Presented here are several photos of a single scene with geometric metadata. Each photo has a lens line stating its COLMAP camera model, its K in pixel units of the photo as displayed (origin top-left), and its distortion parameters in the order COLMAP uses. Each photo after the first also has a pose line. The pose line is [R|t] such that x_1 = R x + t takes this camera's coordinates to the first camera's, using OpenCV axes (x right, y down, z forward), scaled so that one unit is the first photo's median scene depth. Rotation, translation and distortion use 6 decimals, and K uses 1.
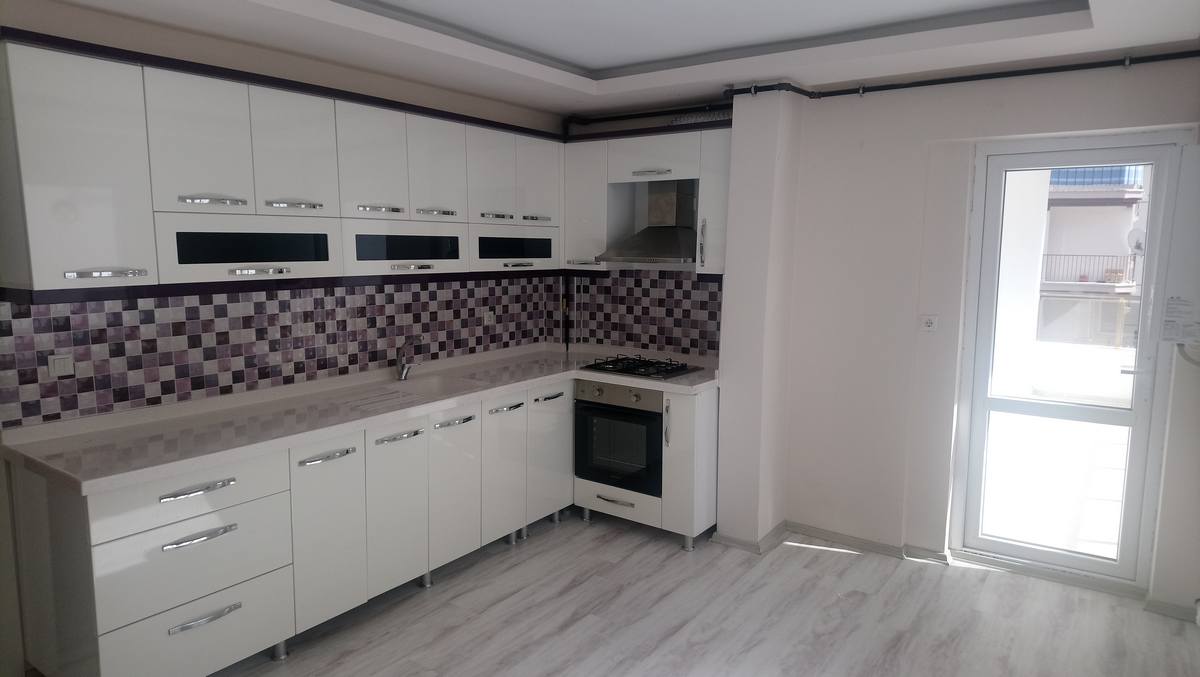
lens RADIAL K [[727.7, 0, 600.0], [0, 727.7, 338.5], [0, 0, 1]] dist [0.001361, -0.000075]
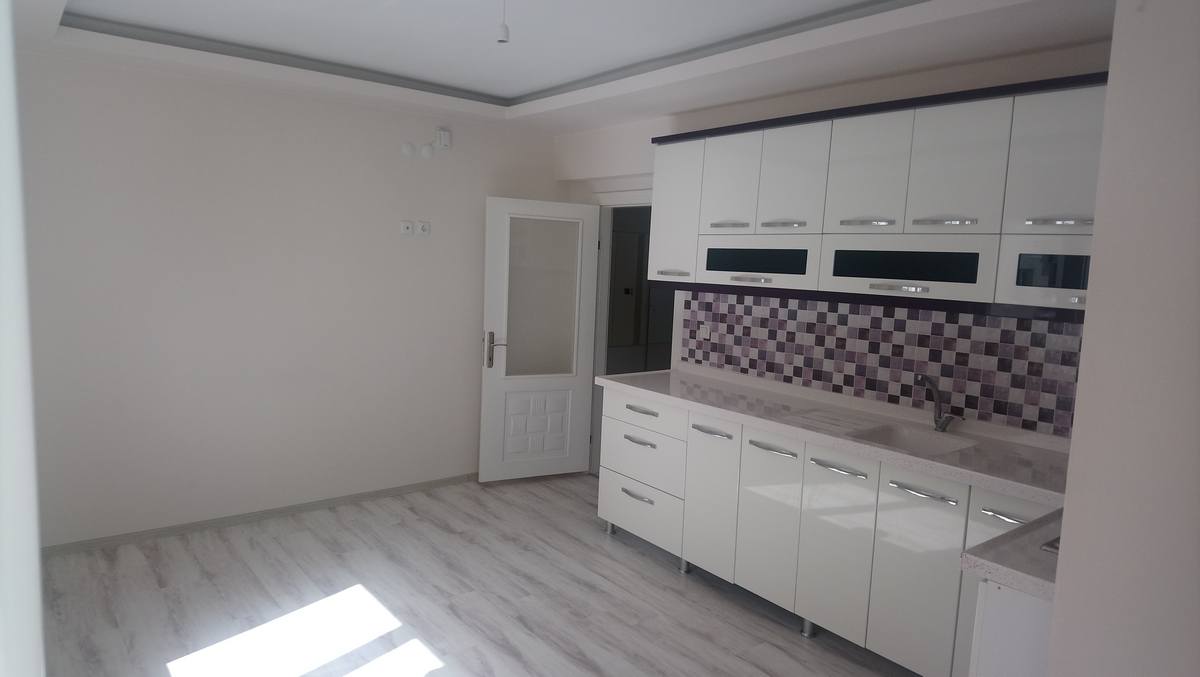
lens RADIAL K [[726.9, 0, 598.3], [0, 726.9, 358.4], [0, 0, 1]] dist [-0.001598, -0.000495]
pose [[-0.316962, 0.122797, -0.940455, 0.692756], [-0.148557, 0.972916, 0.177104, -0.125456], [0.936731, 0.195847, -0.290135, 0.998852]]
